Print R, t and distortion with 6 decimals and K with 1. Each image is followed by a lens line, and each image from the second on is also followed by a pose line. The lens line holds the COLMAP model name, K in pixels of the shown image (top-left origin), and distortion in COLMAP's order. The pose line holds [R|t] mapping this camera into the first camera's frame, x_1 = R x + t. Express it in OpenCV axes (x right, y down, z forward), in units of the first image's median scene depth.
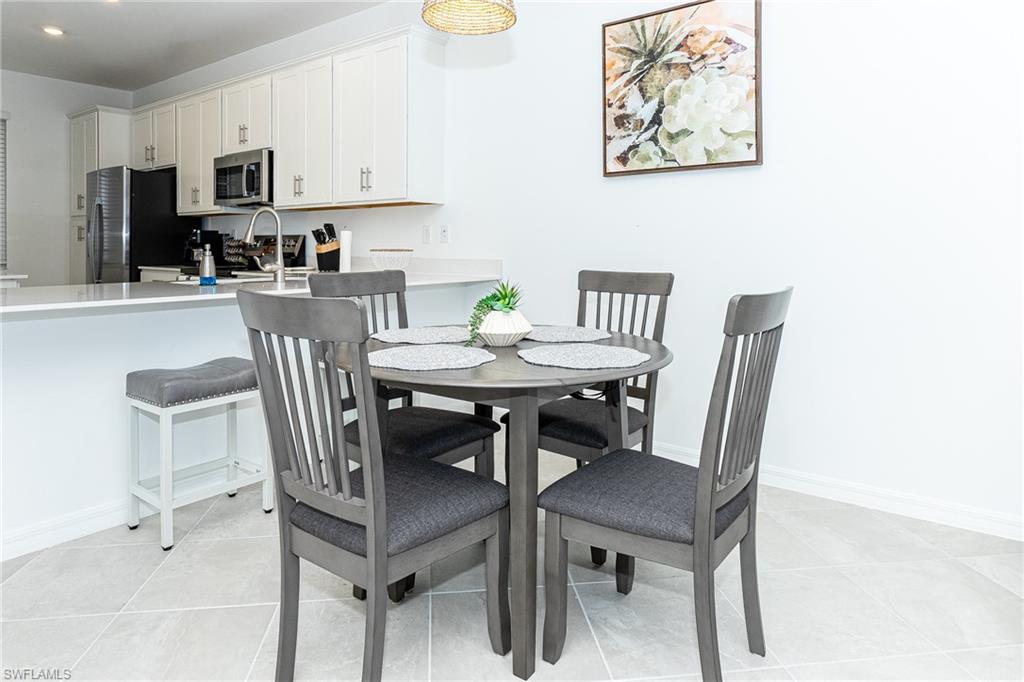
lens RADIAL K [[622.5, 0, 508.9], [0, 622.5, 247.2], [0, 0, 1]] dist [-0.000412, -0.000697]
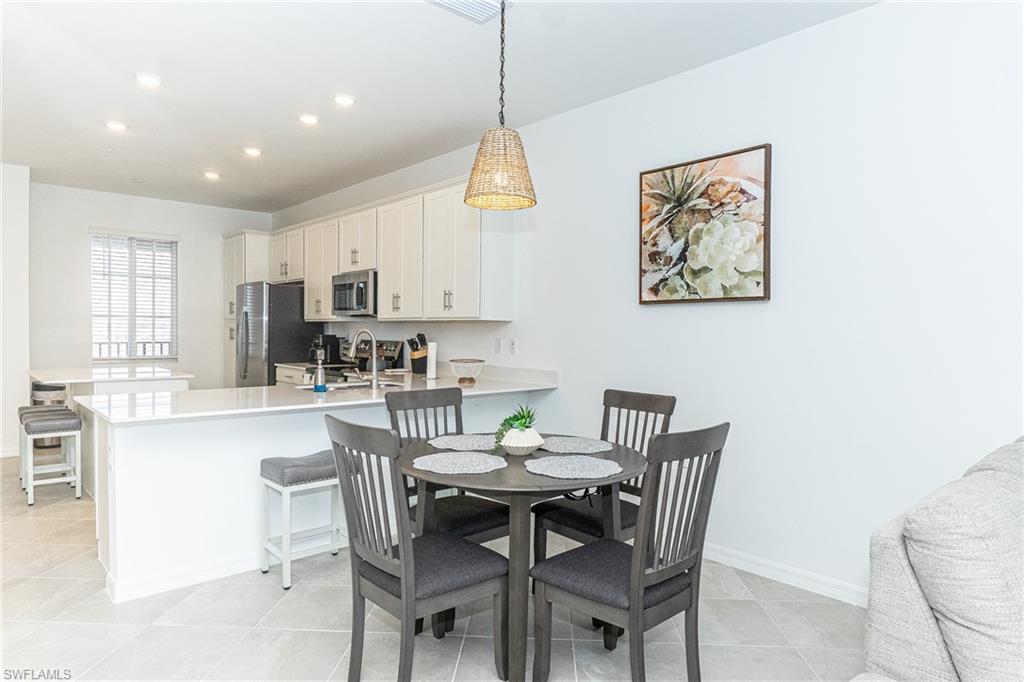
lens RADIAL K [[611.0, 0, 512.0], [0, 611.0, 341.0], [0, 0, 1]] dist [0.001596, 0.000139]
pose [[0.984790, 0.010981, -0.173404, 0.123480], [-0.008268, 0.999832, 0.016365, -0.065436], [0.173554, -0.014682, 0.984715, -0.172802]]
